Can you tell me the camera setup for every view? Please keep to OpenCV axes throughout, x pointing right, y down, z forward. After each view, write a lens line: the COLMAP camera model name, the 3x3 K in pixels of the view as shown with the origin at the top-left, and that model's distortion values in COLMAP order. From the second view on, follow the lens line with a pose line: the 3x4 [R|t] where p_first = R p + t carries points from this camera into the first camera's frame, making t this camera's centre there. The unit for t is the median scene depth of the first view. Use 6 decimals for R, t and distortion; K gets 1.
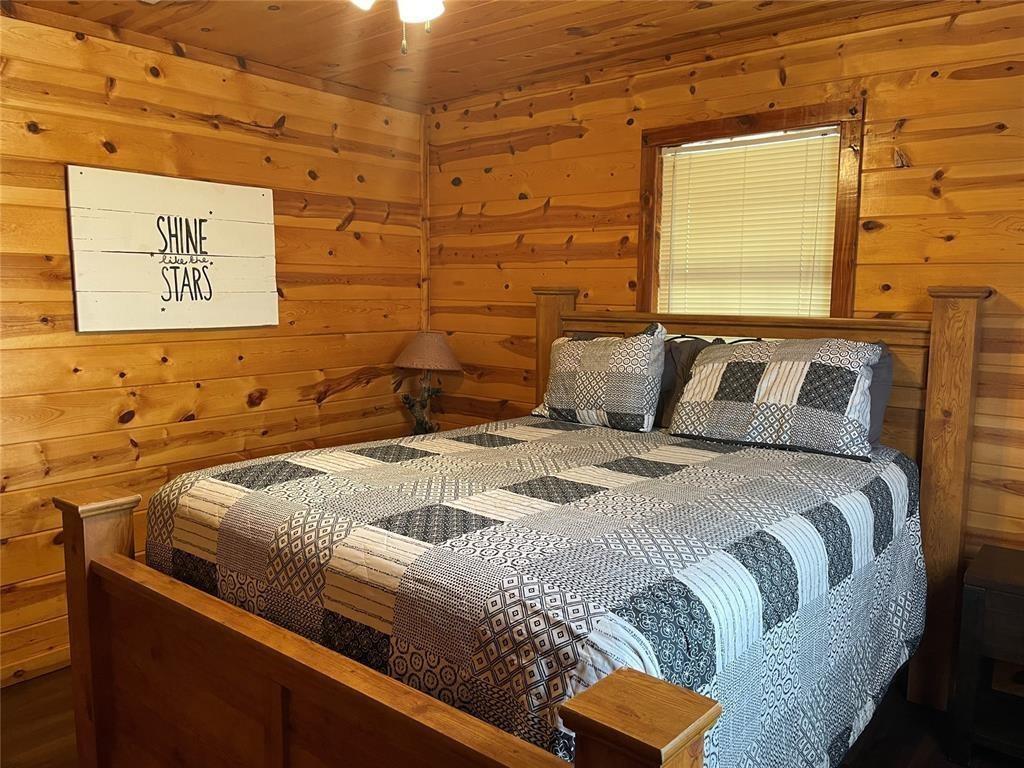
lens RADIAL K [[789.8, 0, 515.3], [0, 789.8, 385.7], [0, 0, 1]] dist [0.026278, -0.035134]
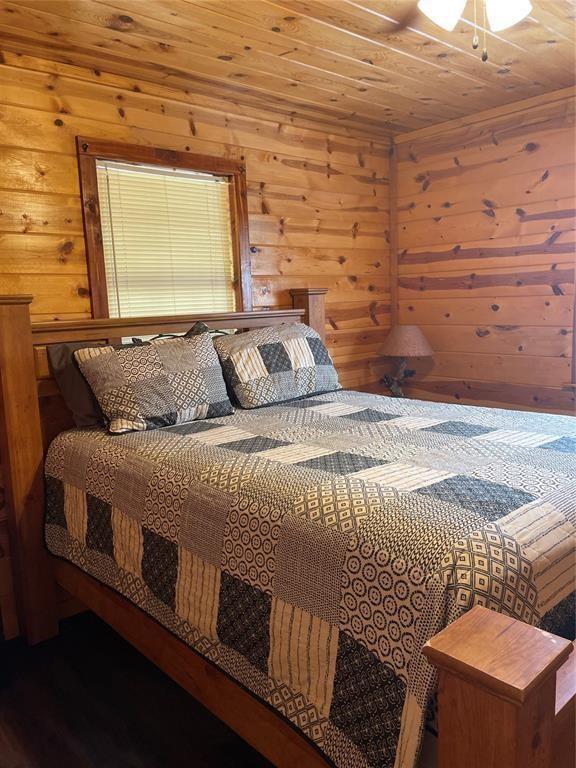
lens RADIAL K [[592.4, 0, 290.6], [0, 592.4, 384.9], [0, 0, 1]] dist [0.026278, -0.035134]
pose [[0.153950, -0.154119, 0.975985, -0.652620], [0.152253, 0.979664, 0.130683, -0.082029], [-0.976278, 0.128478, 0.174284, 0.731348]]
